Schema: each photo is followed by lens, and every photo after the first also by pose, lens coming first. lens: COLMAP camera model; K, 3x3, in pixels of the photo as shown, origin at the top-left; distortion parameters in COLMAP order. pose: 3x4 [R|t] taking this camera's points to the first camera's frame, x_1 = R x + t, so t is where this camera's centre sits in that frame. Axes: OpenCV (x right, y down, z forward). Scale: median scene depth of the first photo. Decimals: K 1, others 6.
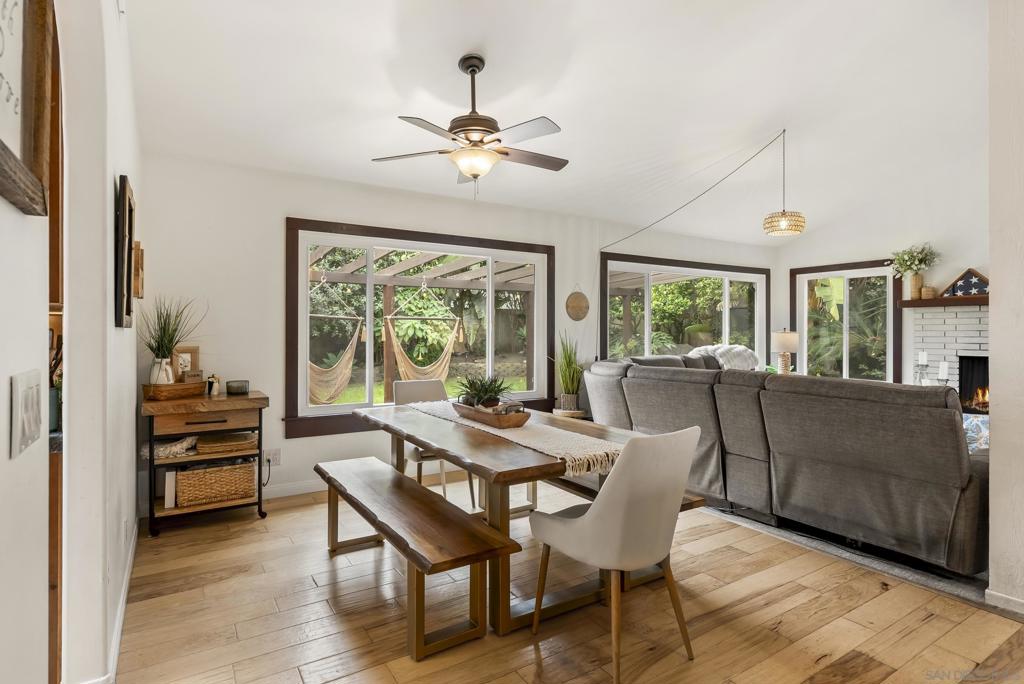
lens RADIAL K [[535.7, 0, 502.8], [0, 535.7, 339.3], [0, 0, 1]] dist [-0.006172, 0.000792]
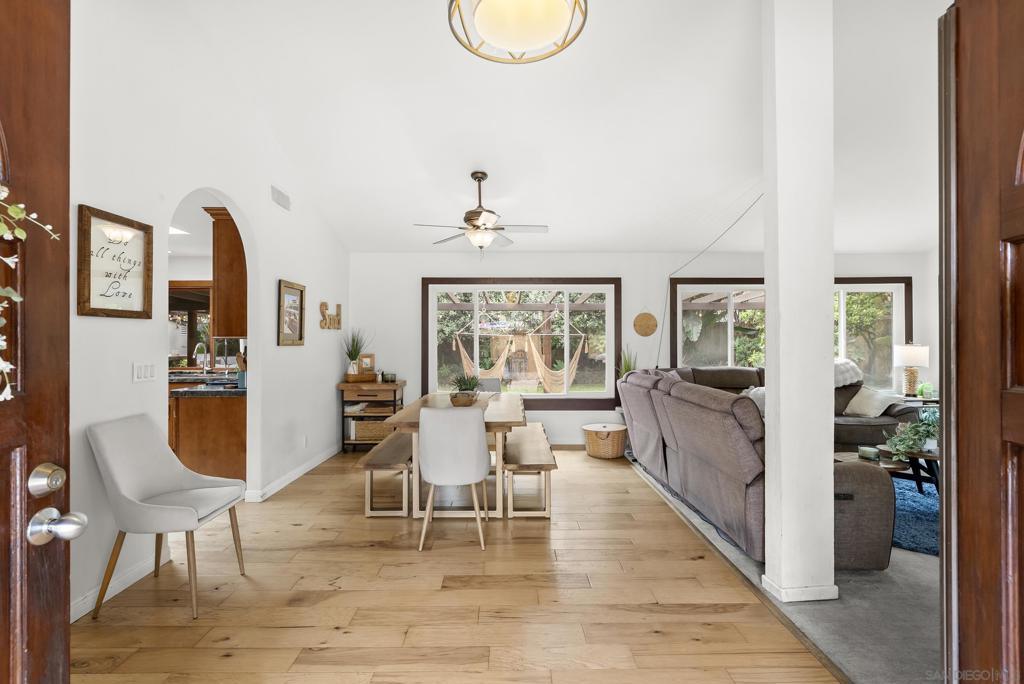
lens RADIAL K [[465.2, 0, 505.3], [0, 465.2, 341.1], [0, 0, 1]] dist [-0.004154, 0.000887]
pose [[0.845131, -0.004172, -0.534543, 0.453695], [-0.005322, 0.999854, -0.016218, -0.005445], [0.534533, 0.016551, 0.844986, -0.066756]]
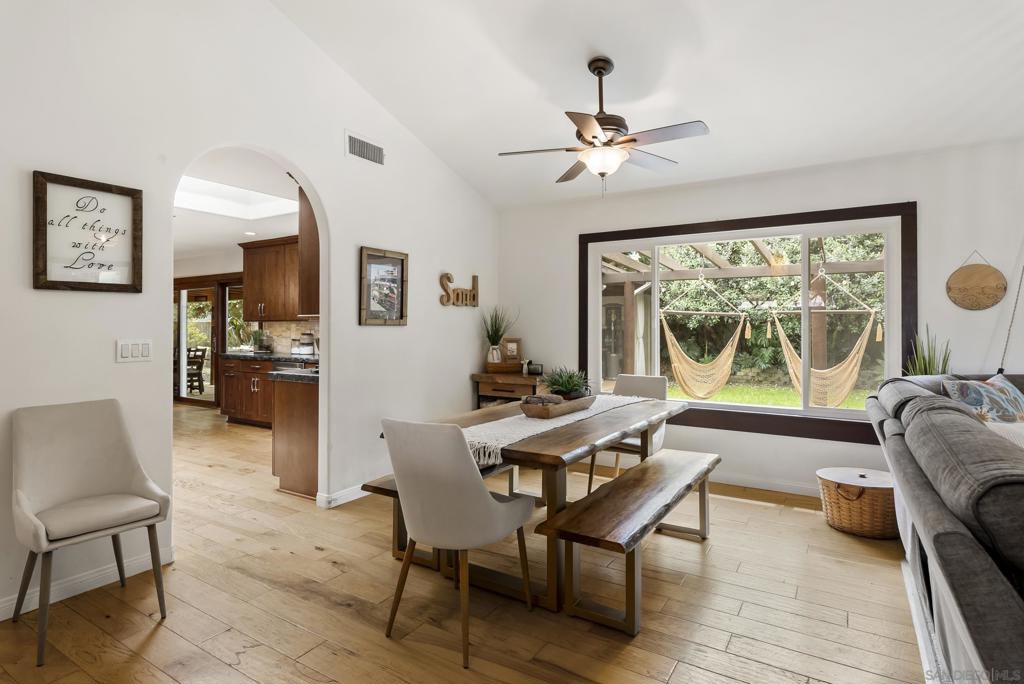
lens RADIAL K [[535.7, 0, 508.1], [0, 535.7, 324.4], [0, 0, 1]] dist [-0.006172, 0.000792]
pose [[0.427612, -0.005810, -0.903944, 0.488269], [-0.014049, 0.999816, -0.013072, -0.002626], [0.903853, 0.018289, 0.427451, 0.250910]]
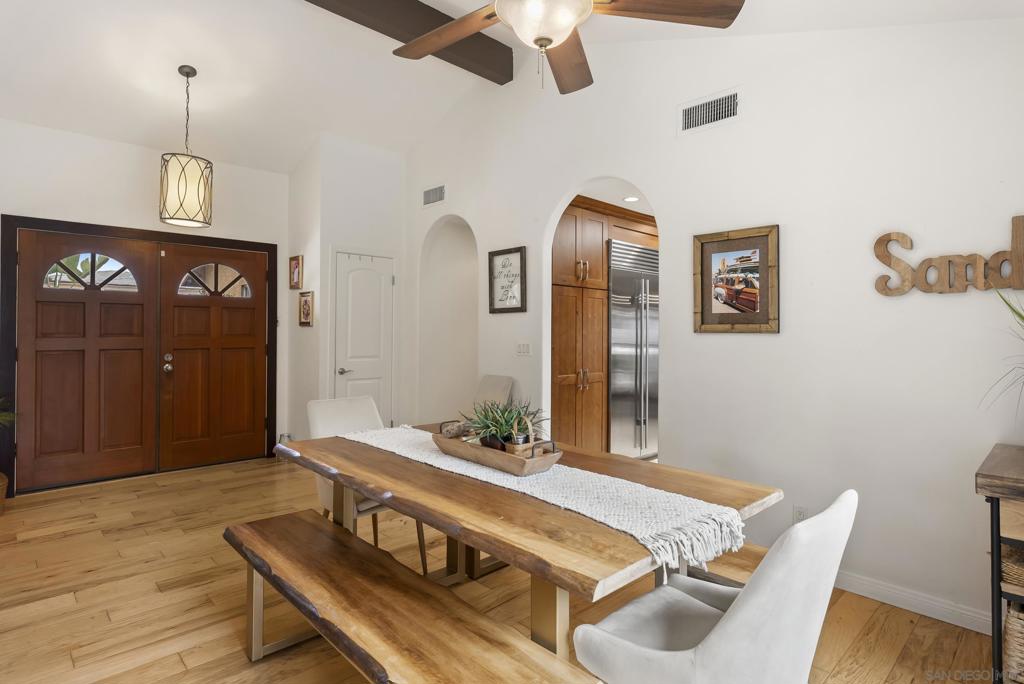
lens RADIAL K [[535.7, 0, 510.4], [0, 535.7, 325.5], [0, 0, 1]] dist [-0.006172, 0.000792]
pose [[-0.979929, -0.010237, -0.199082, 0.050022], [-0.010817, 0.999940, 0.001823, -0.015650], [0.199051, 0.003940, -0.979981, 0.938370]]
